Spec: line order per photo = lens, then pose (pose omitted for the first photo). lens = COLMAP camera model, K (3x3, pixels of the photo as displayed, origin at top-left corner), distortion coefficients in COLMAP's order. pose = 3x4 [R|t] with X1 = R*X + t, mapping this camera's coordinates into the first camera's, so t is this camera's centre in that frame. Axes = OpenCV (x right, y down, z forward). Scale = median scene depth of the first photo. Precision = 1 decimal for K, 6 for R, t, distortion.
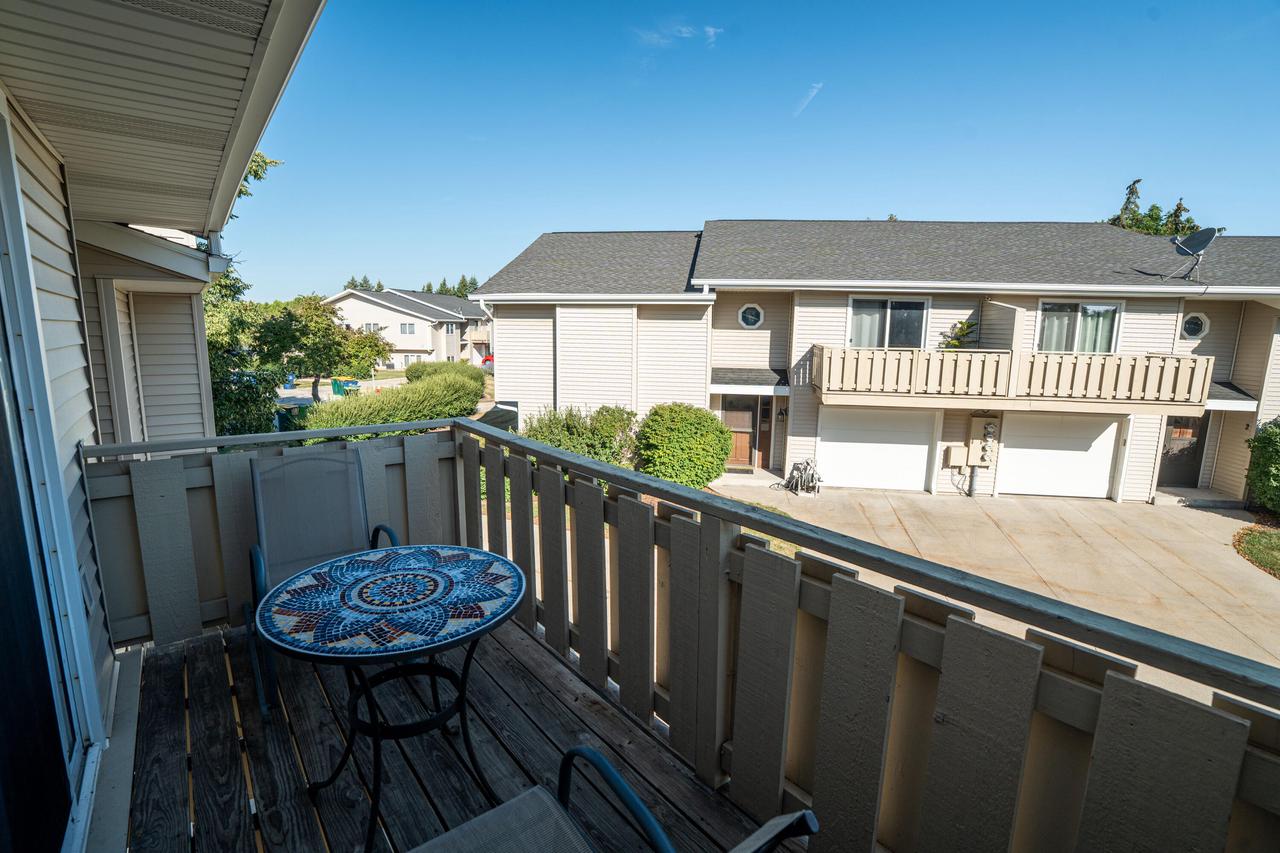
lens RADIAL K [[582.1, 0, 634.4], [0, 582.1, 421.9], [0, 0, 1]] dist [-0.004130, 0.000730]
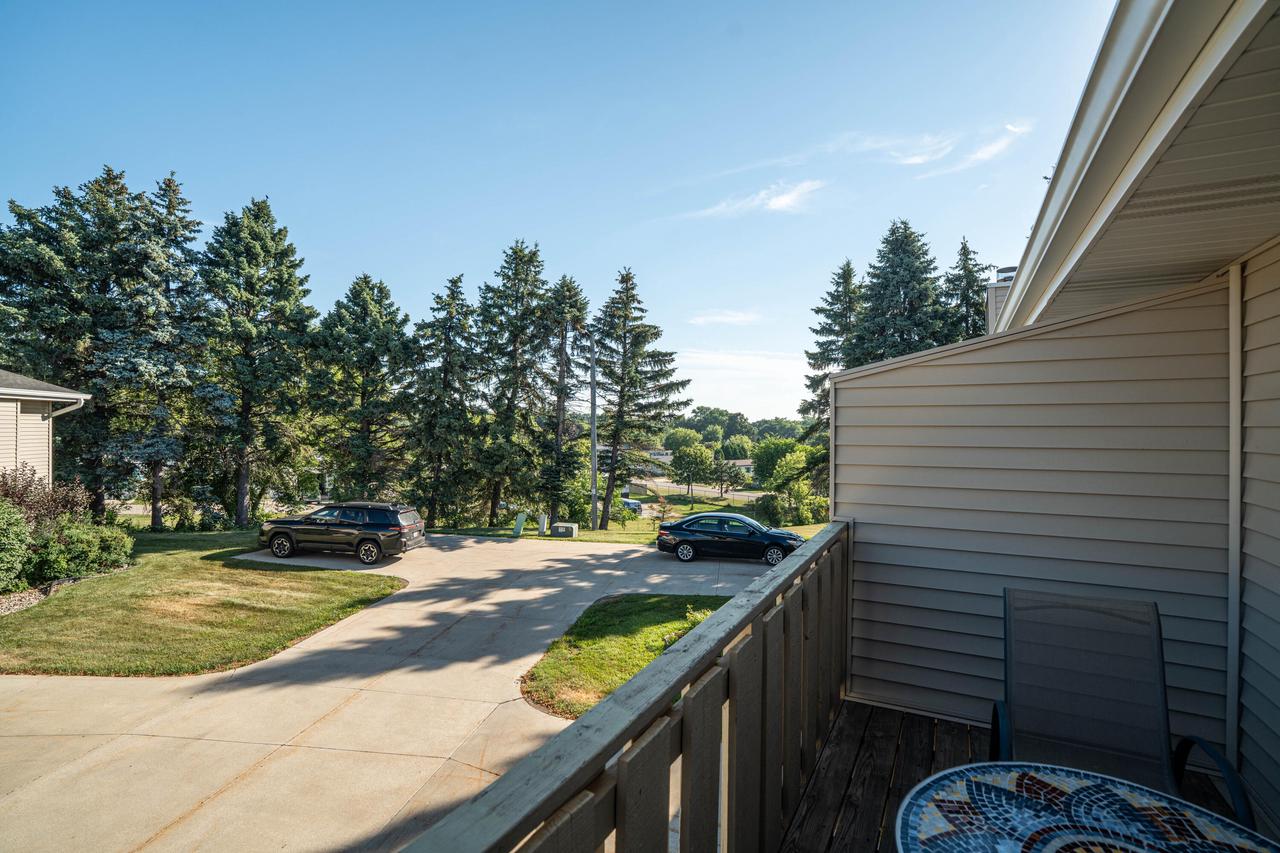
lens RADIAL K [[582.1, 0, 634.4], [0, 582.1, 421.9], [0, 0, 1]] dist [-0.004130, 0.000730]
pose [[-0.387420, 0.014223, 0.921794, -0.813242], [0.154897, 0.986671, 0.049877, -0.287159], [-0.908798, 0.162106, -0.384459, 1.735526]]
